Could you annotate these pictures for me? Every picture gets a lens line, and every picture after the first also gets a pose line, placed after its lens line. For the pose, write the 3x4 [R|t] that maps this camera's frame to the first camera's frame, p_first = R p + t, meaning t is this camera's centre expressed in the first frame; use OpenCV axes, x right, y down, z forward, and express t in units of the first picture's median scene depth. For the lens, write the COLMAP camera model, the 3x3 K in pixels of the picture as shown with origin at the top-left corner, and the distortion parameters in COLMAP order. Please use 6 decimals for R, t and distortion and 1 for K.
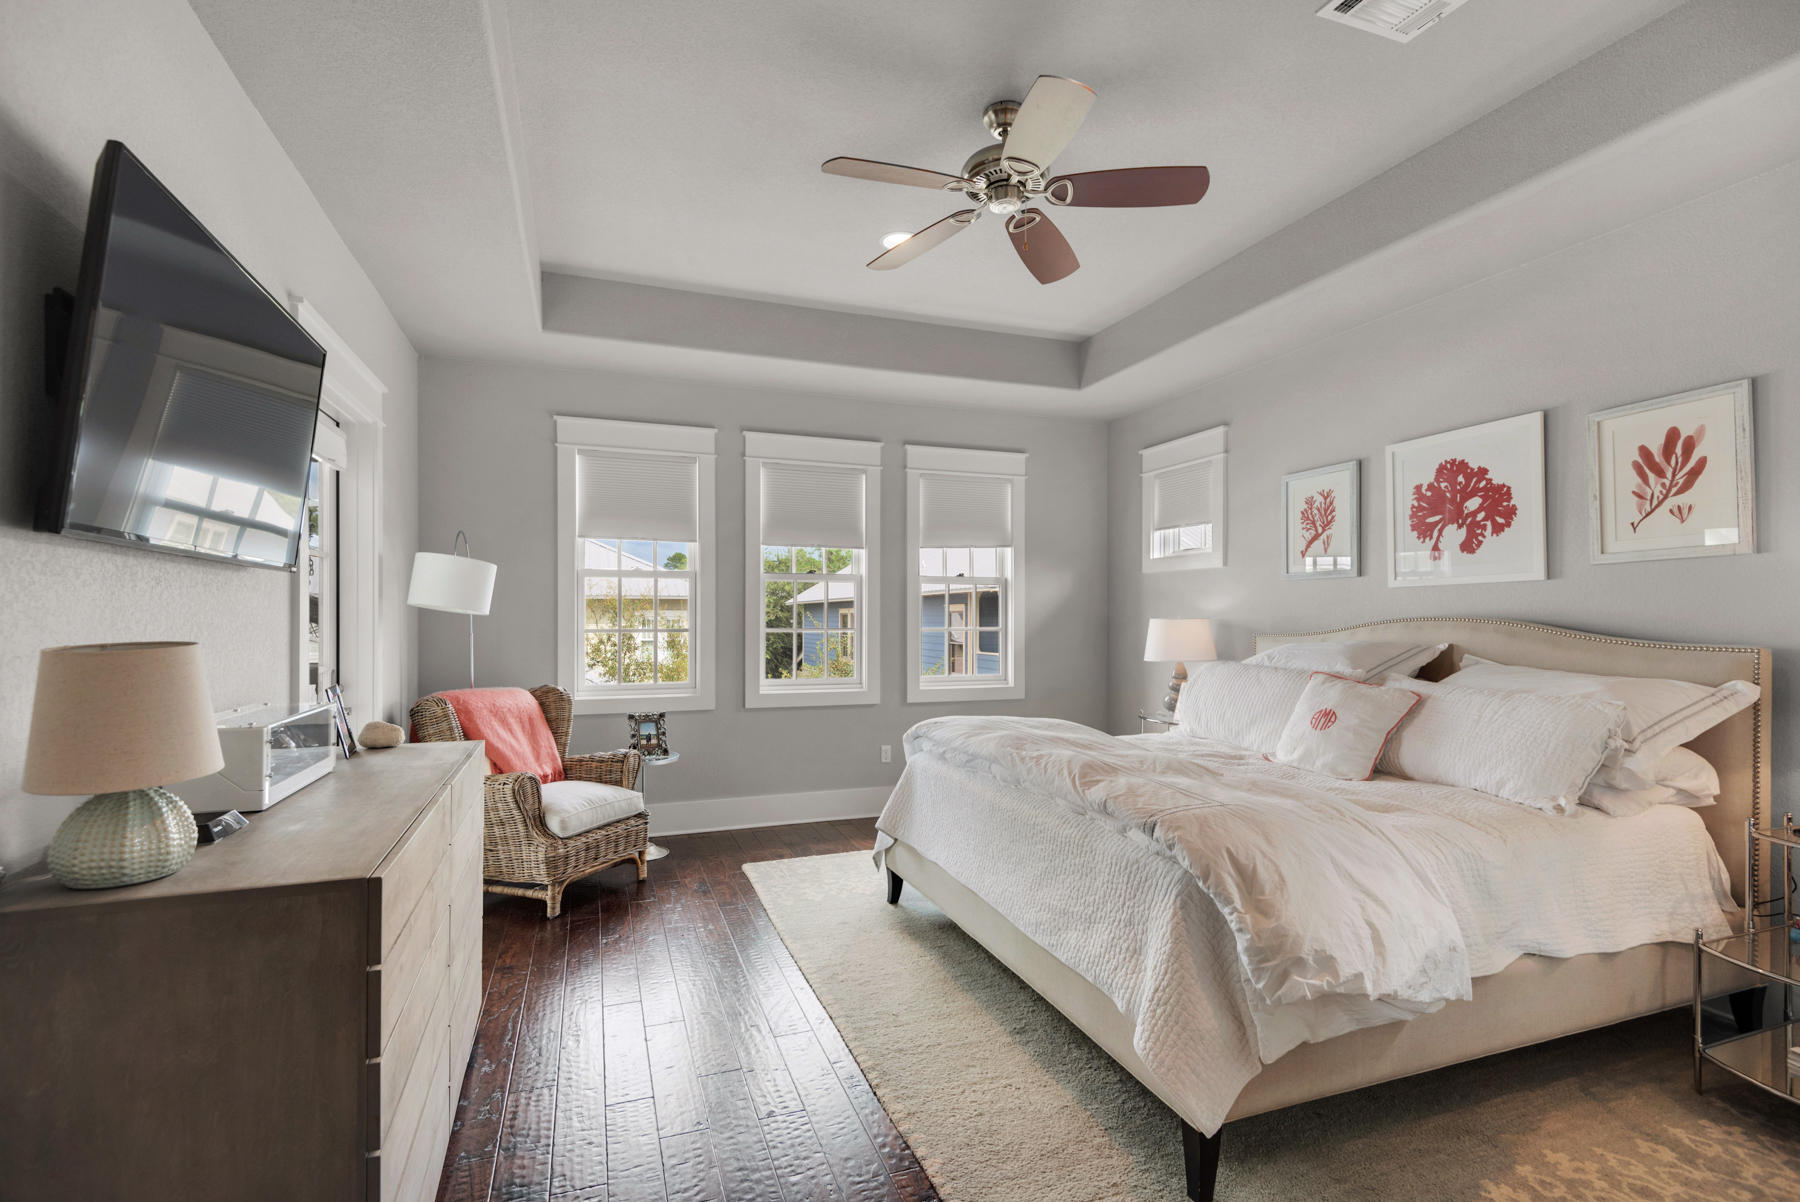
lens RADIAL K [[840.5, 0, 894.3], [0, 840.5, 617.7], [0, 0, 1]] dist [0.041517, -0.015919]
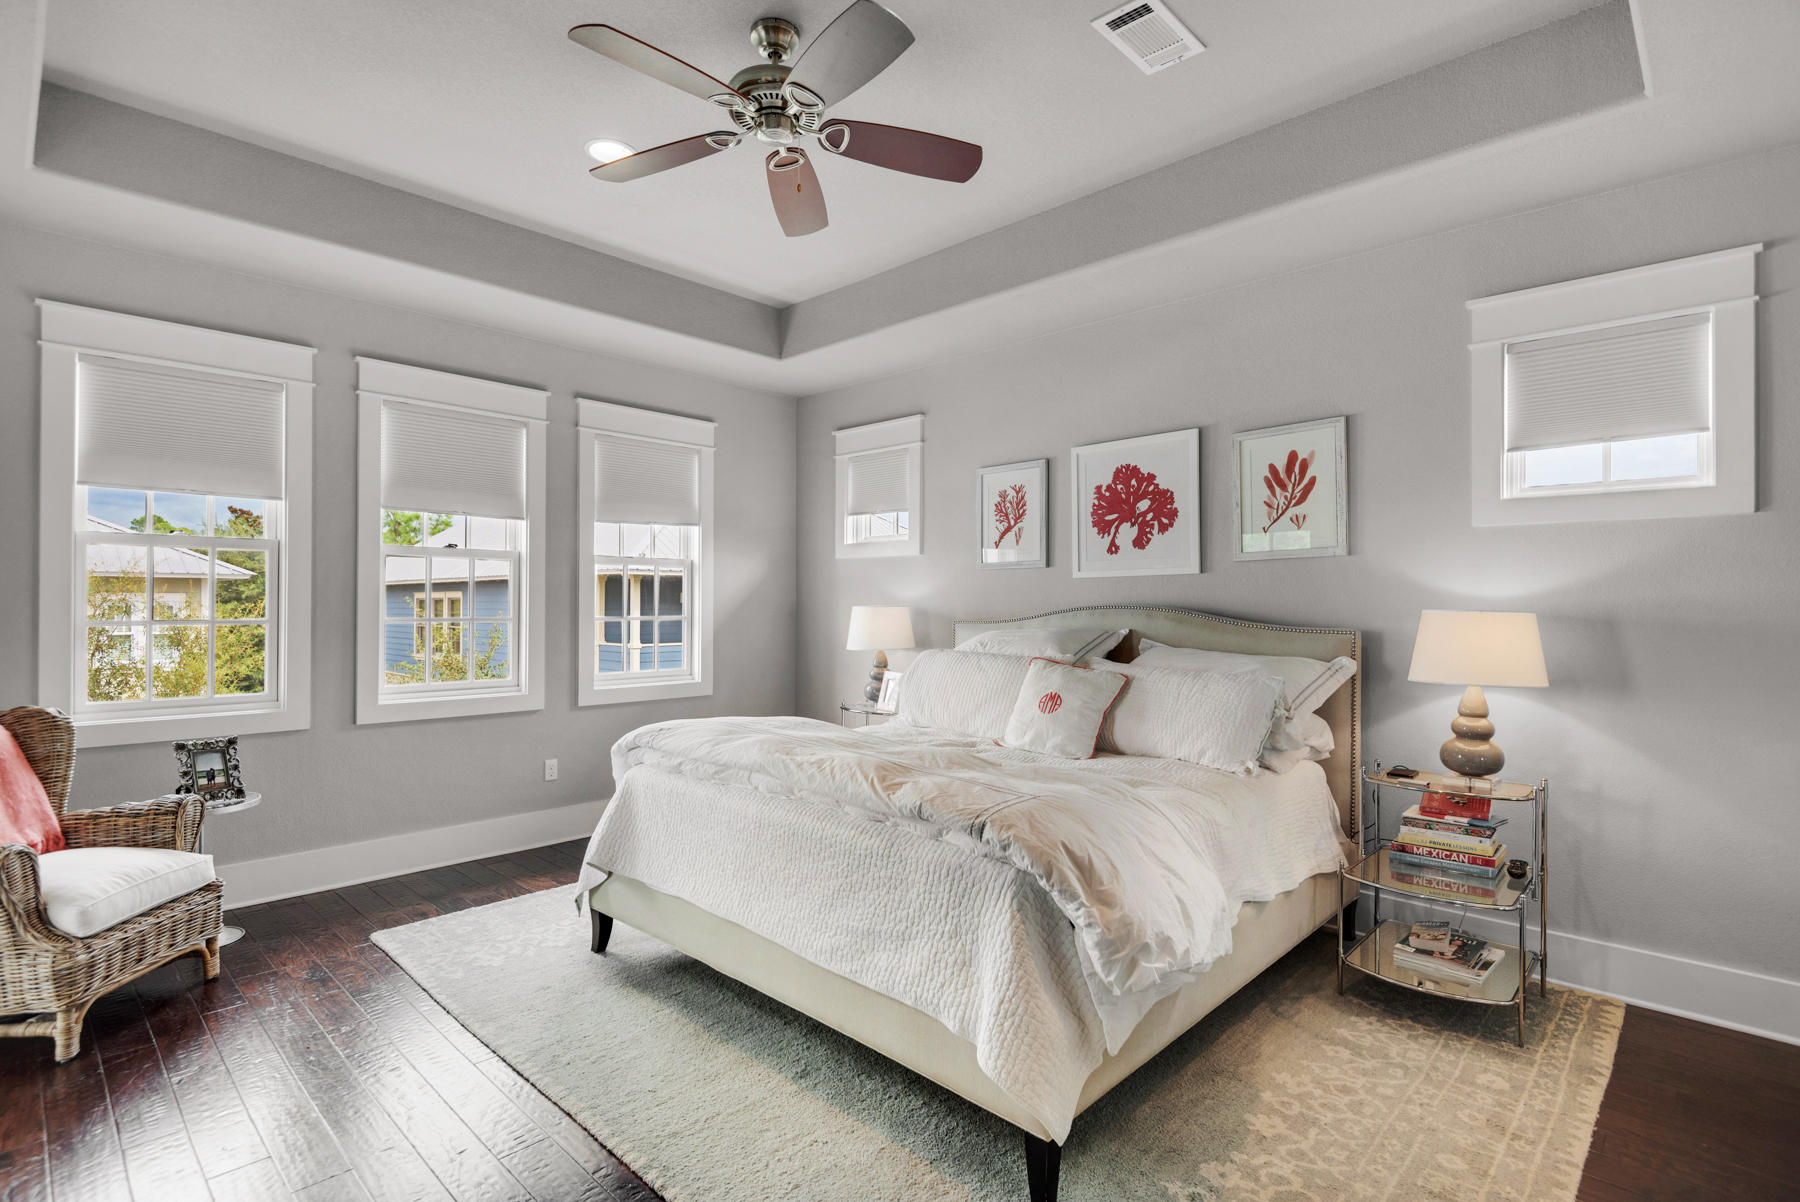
lens RADIAL K [[883.9, 0, 900.0], [0, 883.9, 601.0], [0, 0, 1]] dist [0.031654, -0.020442]
pose [[0.896680, 0.004077, 0.442661, -0.131807], [-0.002293, 0.999987, -0.004564, -0.000564], [-0.442674, 0.003078, 0.896677, 0.095098]]
